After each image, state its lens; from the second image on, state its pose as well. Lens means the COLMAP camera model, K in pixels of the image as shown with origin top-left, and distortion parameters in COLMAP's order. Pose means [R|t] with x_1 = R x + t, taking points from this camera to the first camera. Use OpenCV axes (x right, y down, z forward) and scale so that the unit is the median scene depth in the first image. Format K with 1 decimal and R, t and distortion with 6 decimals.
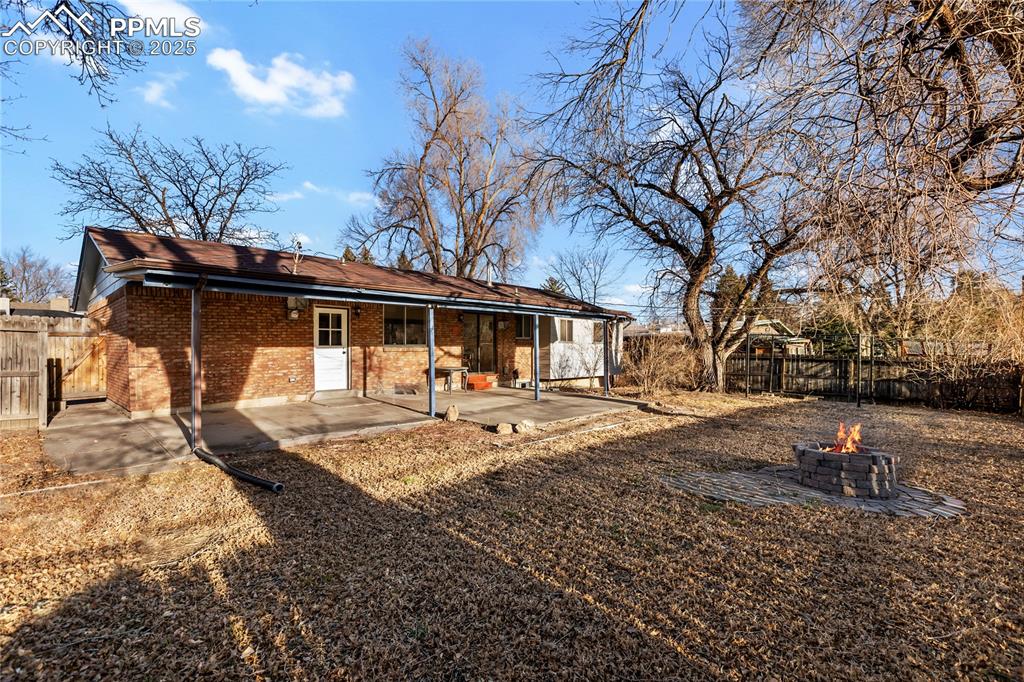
lens RADIAL K [[465.0, 0, 512.0], [0, 465.0, 341.0], [0, 0, 1]] dist [-0.000216, -0.000030]
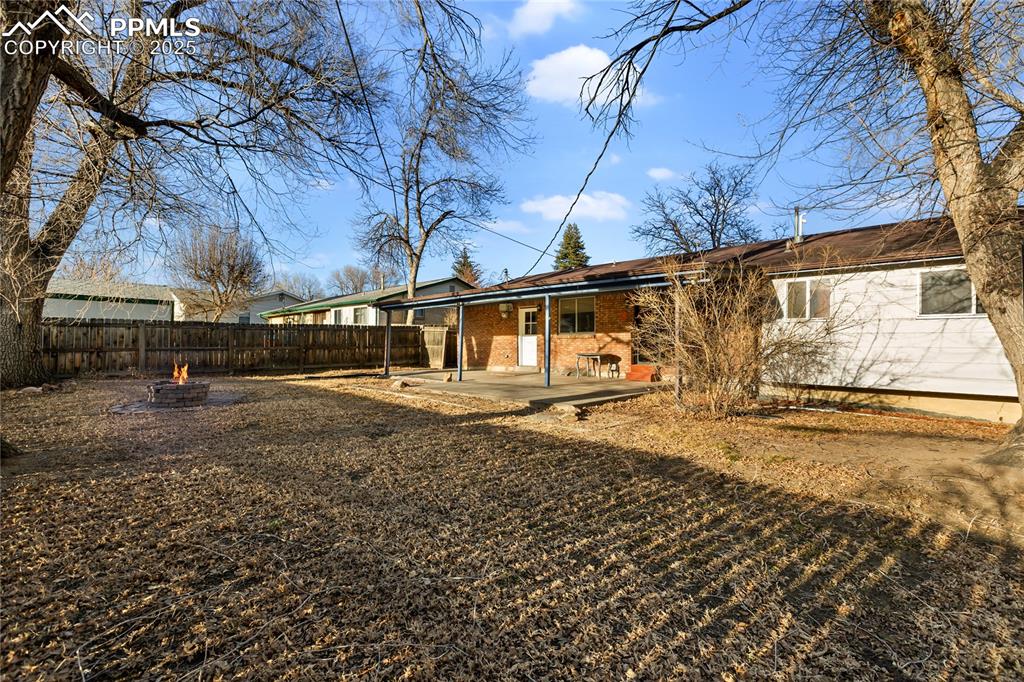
lens RADIAL K [[465.0, 0, 512.0], [0, 465.0, 341.0], [0, 0, 1]] dist [-0.000216, -0.000030]
pose [[-0.043086, -0.014914, -0.998960, 0.922009], [0.008714, 0.999845, -0.015303, 0.045836], [0.999033, -0.009364, -0.042949, 0.901836]]
